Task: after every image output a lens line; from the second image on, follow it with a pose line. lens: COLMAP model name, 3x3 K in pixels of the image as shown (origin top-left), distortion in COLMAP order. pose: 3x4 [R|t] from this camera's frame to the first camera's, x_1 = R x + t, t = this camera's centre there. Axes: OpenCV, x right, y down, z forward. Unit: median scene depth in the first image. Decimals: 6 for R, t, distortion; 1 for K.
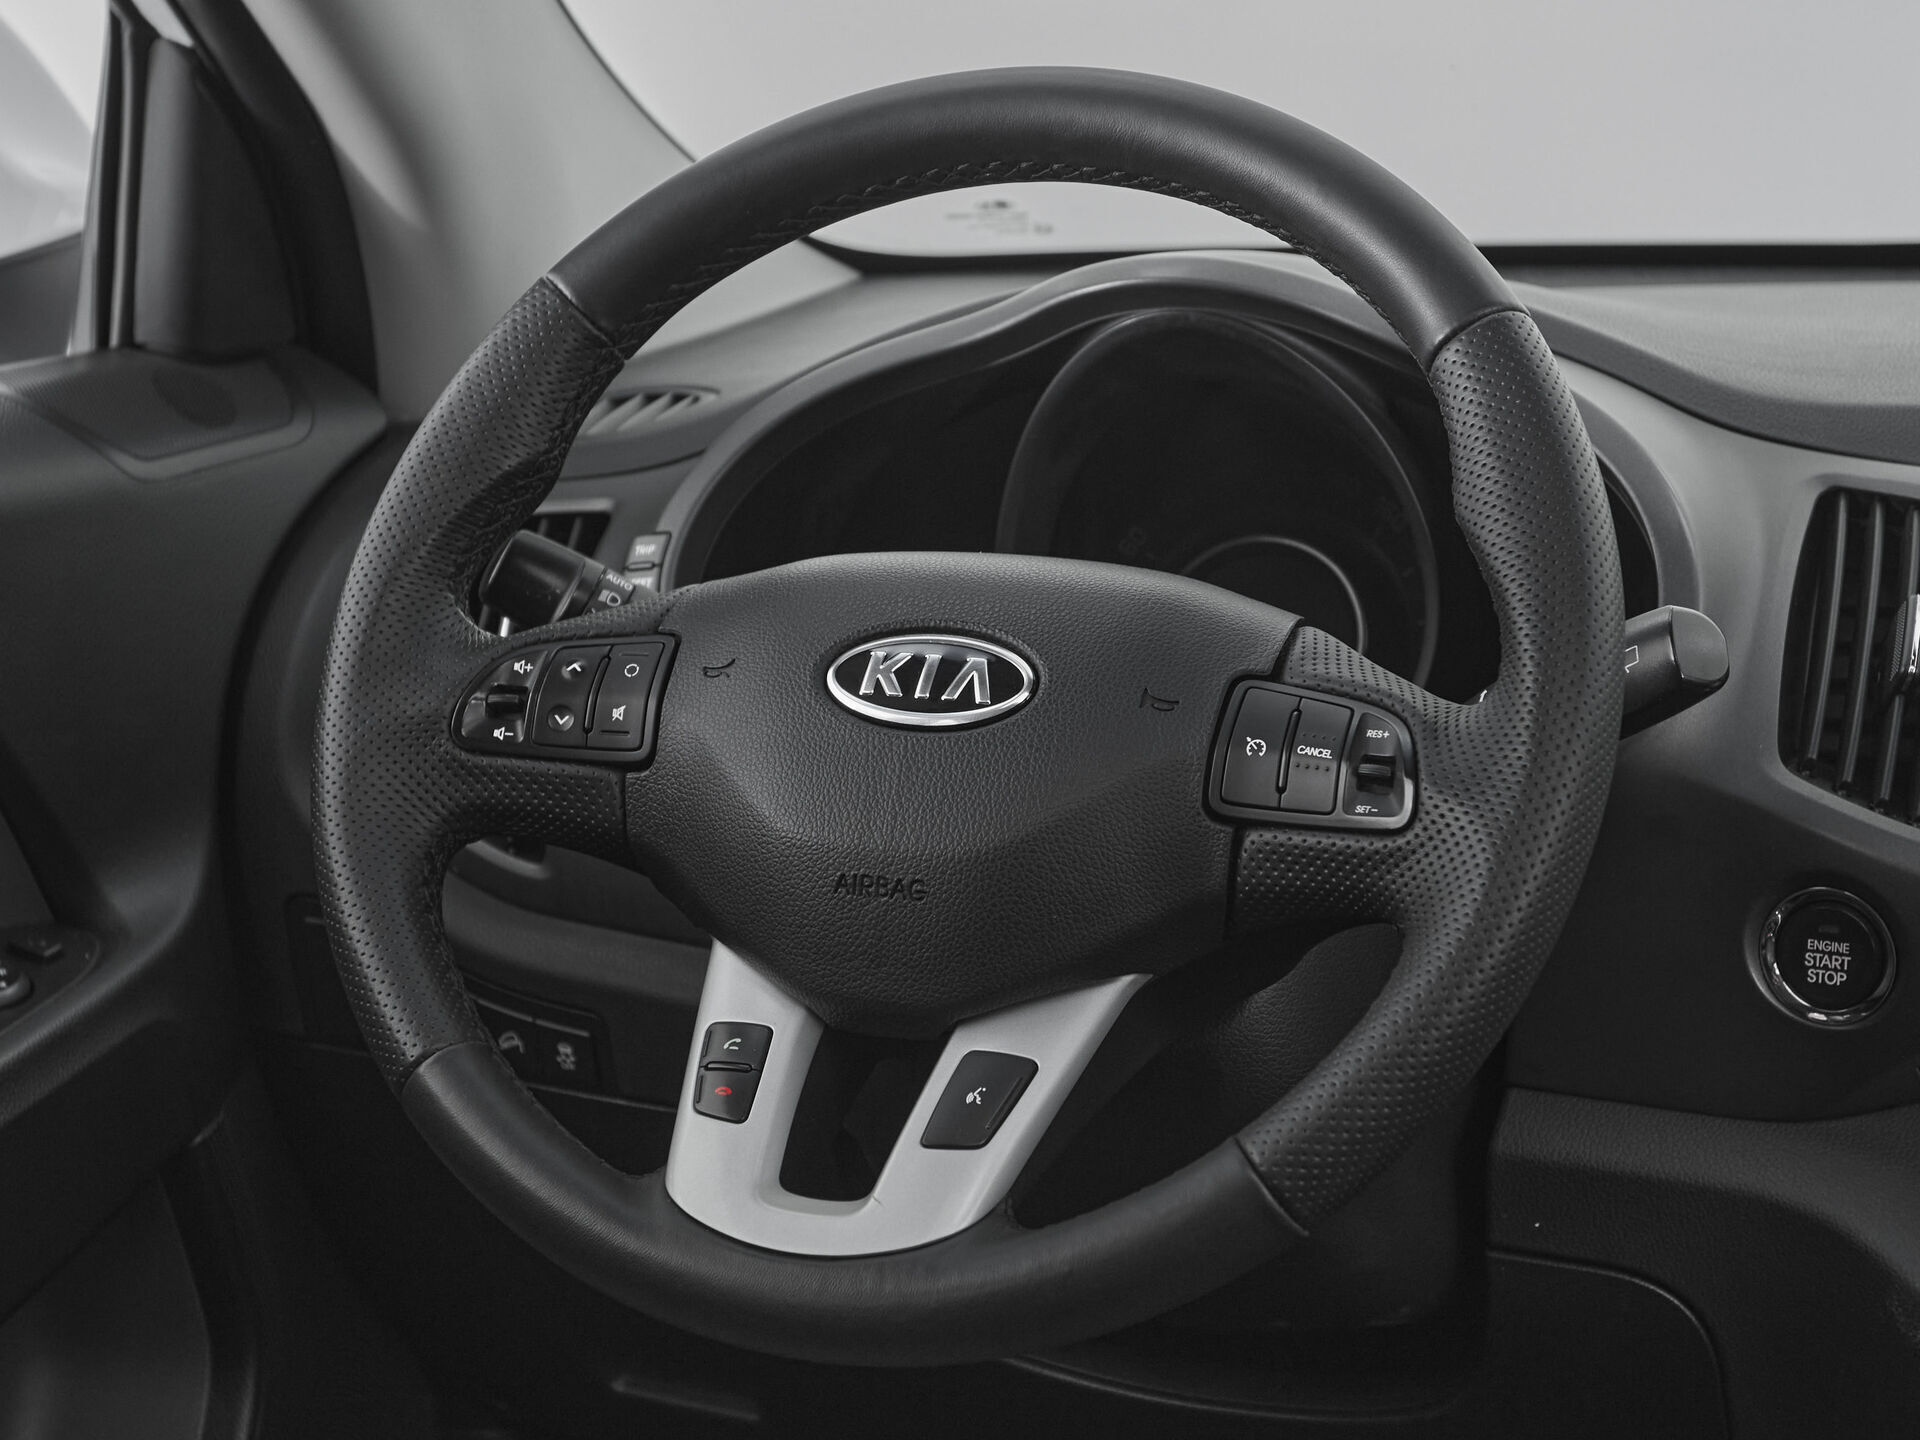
lens RADIAL K [[3701.3, 0, 953.1], [0, 3701.3, 719.6], [0, 0, 1]] dist [0.027989, 0.000000]
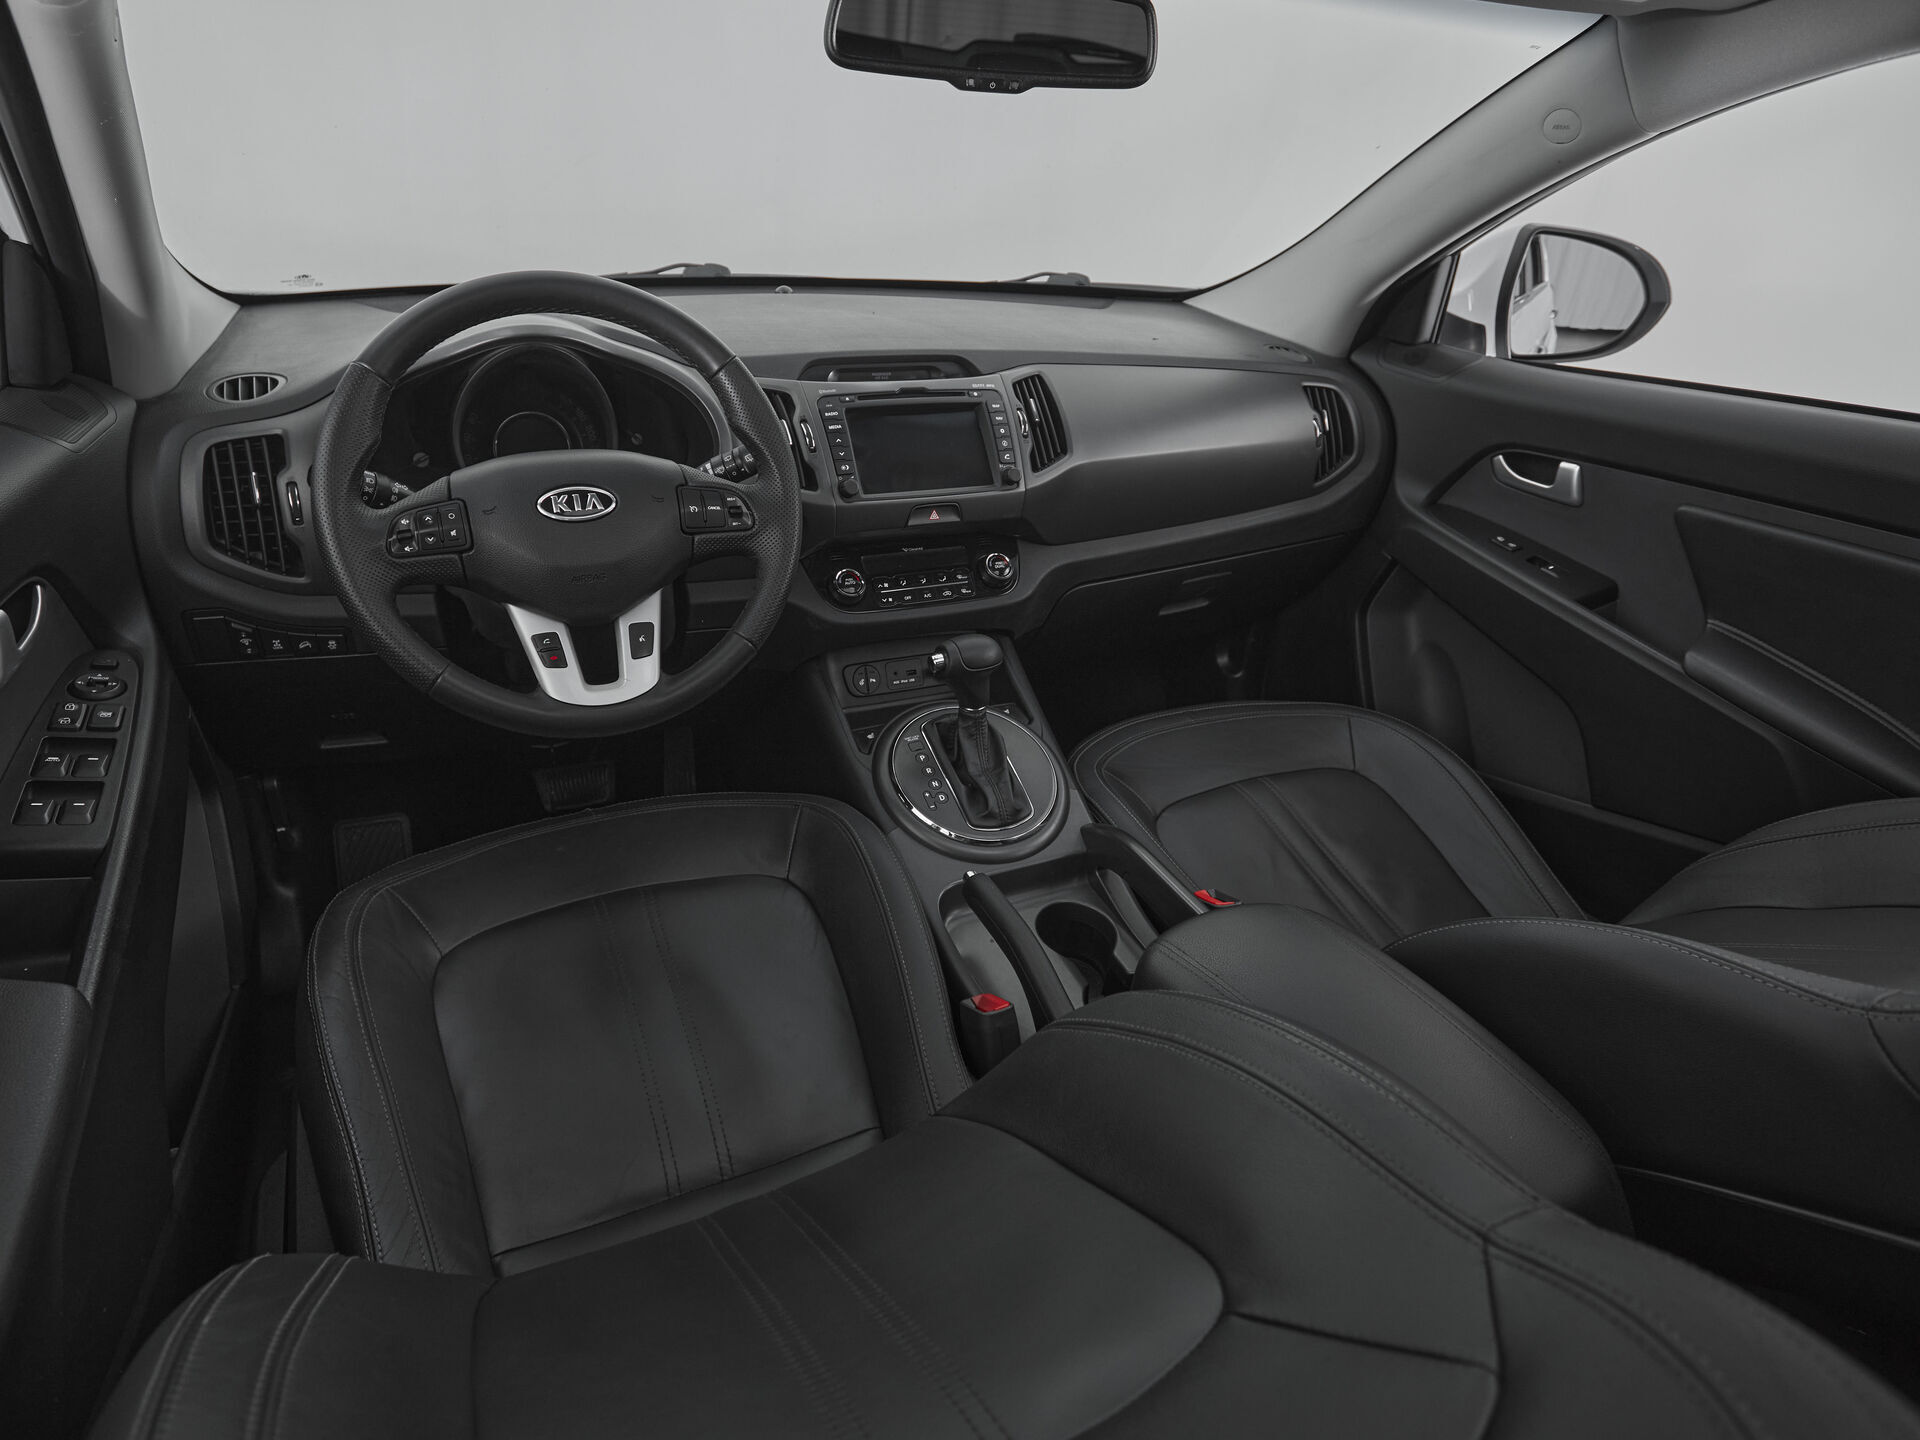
lens RADIAL K [[1065.0, 0, 889.3], [0, 1065.0, 680.2], [0, 0, 1]] dist [-0.006202, 0.007055]
pose [[0.699575, -0.291212, 0.652526, -0.411047], [0.077713, 0.938777, 0.335646, -0.138818], [-0.710320, -0.184100, 0.679376, 0.224878]]
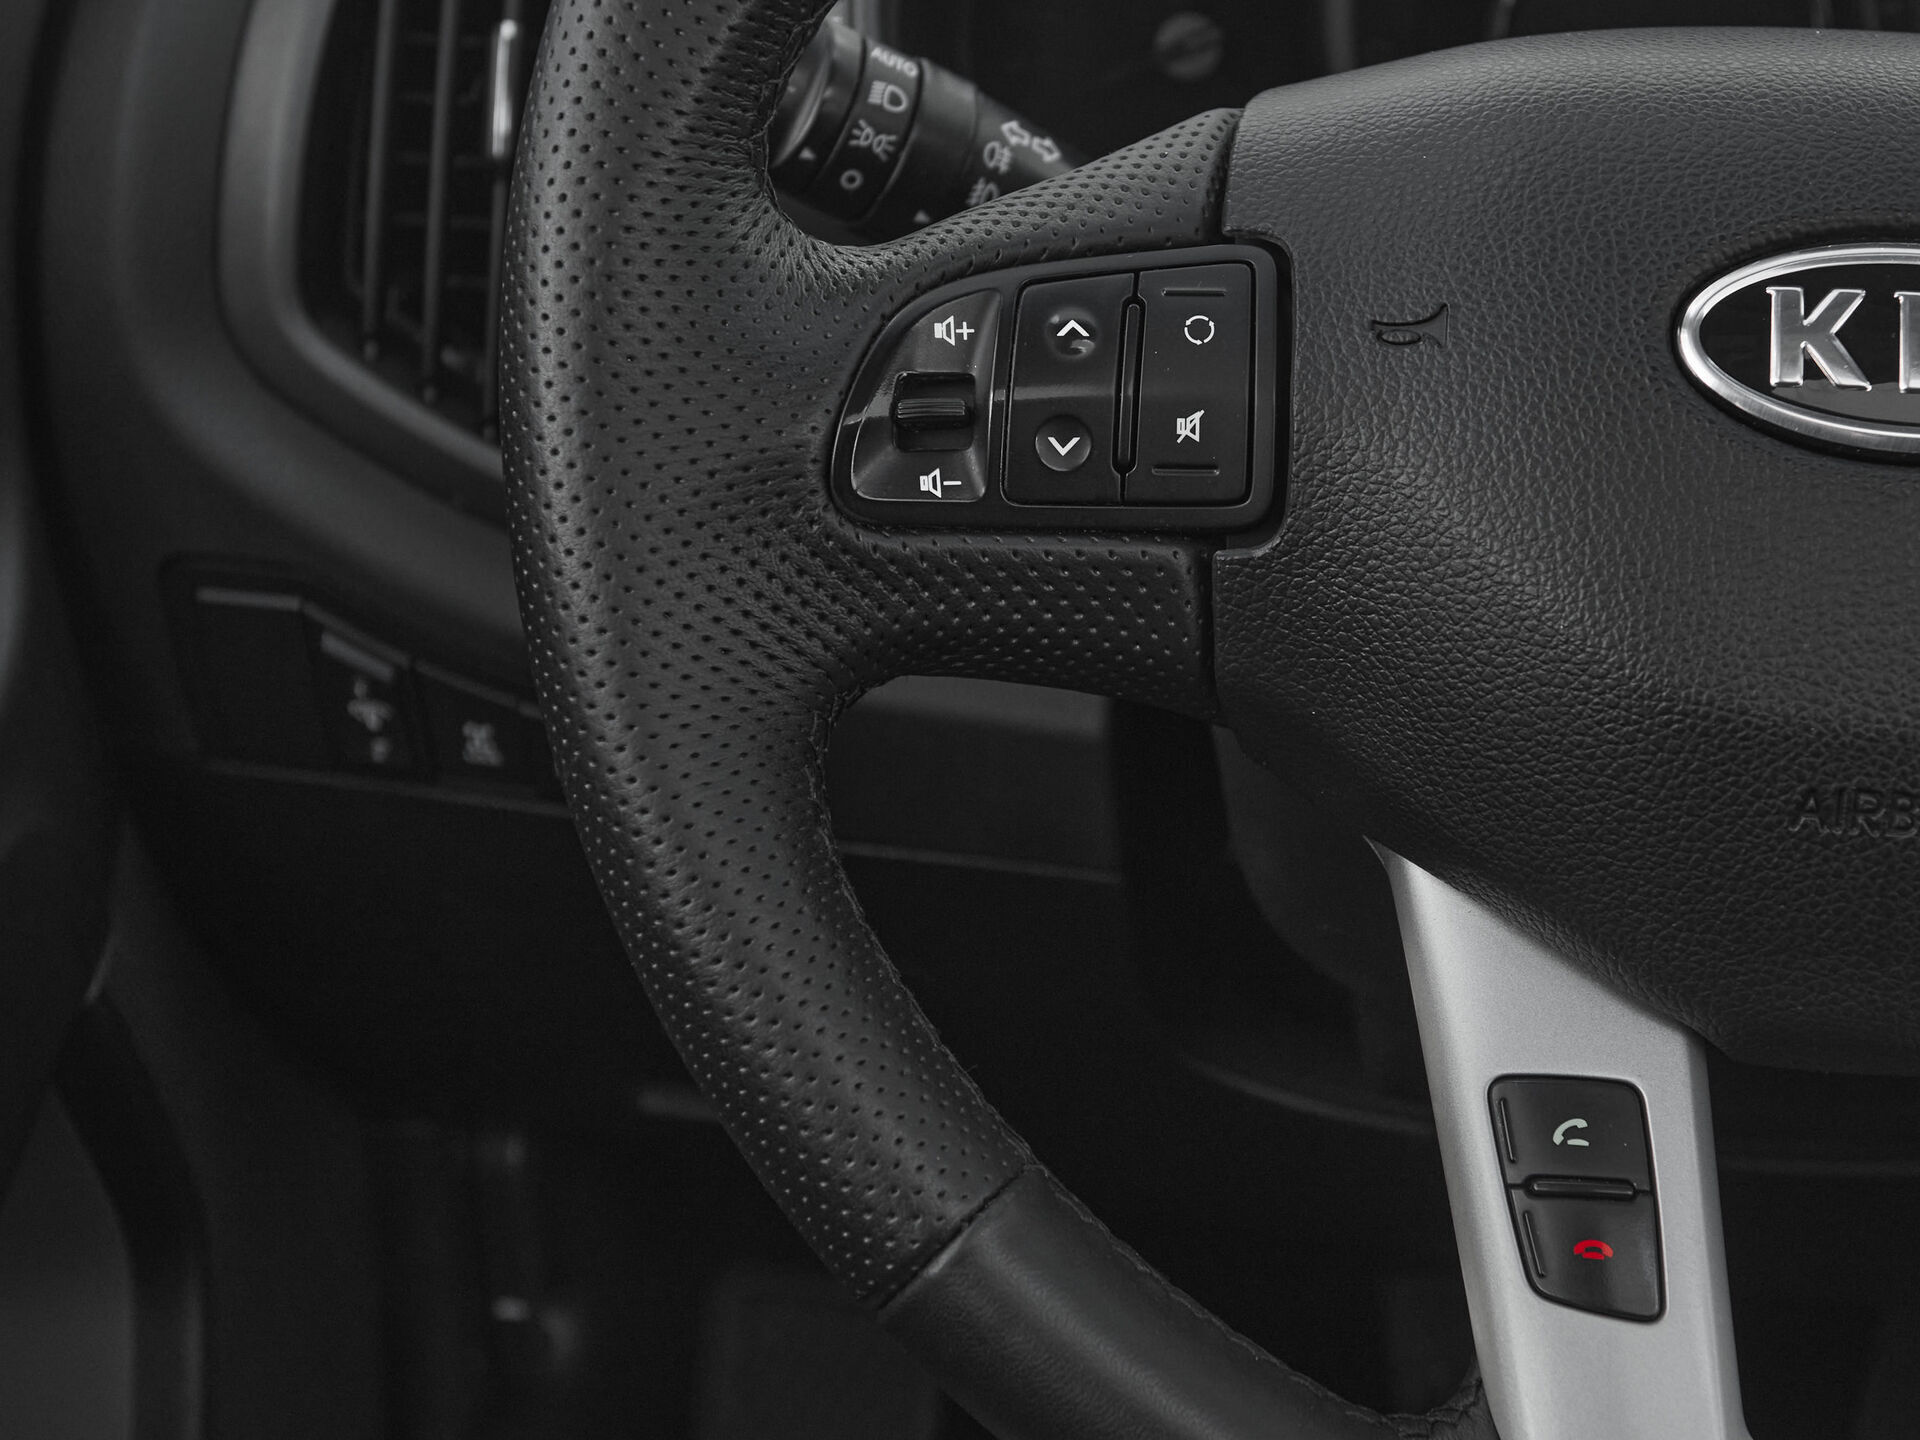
lens RADIAL K [[2901.7, 0, 980.1], [0, 2901.7, 714.6], [0, 0, 1]] dist [-0.119854, 0.000000]
pose [[0.962805, -0.117722, 0.243205, -0.213023], [0.041724, 0.954078, 0.296639, -0.078555], [-0.266957, -0.275458, 0.923502, 0.659583]]
